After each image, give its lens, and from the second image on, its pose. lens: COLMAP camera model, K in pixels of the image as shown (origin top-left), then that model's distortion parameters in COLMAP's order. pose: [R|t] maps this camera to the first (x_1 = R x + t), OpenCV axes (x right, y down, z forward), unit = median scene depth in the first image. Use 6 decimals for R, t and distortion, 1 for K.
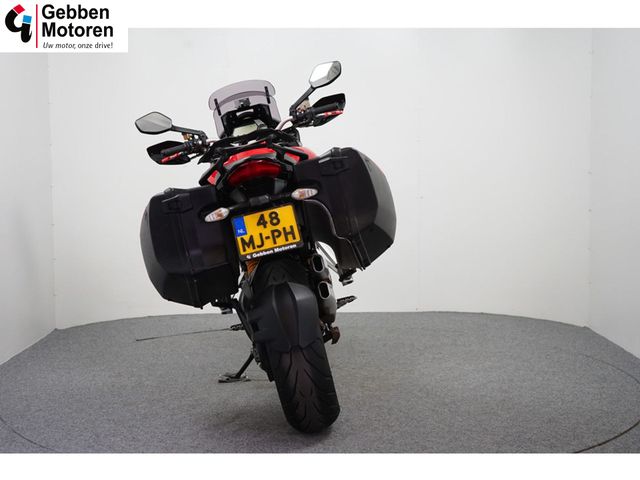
lens RADIAL K [[945.2, 0, 320.0], [0, 945.2, 240.0], [0, 0, 1]] dist [-0.002340, -0.002280]
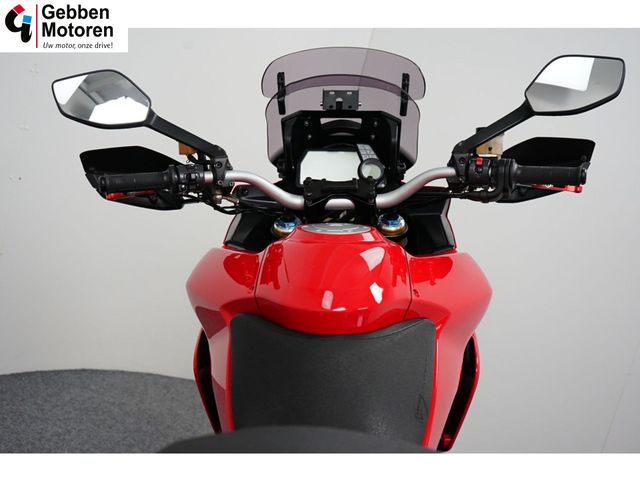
lens RADIAL K [[761.3, 0, 320.0], [0, 761.3, 240.0], [0, 0, 1]] dist [0.002558, 0.001873]
pose [[0.962150, 0.266185, -0.058414, -0.055009], [-0.259682, 0.960531, 0.099729, -0.116450], [0.082655, -0.080786, 0.993298, 0.663185]]
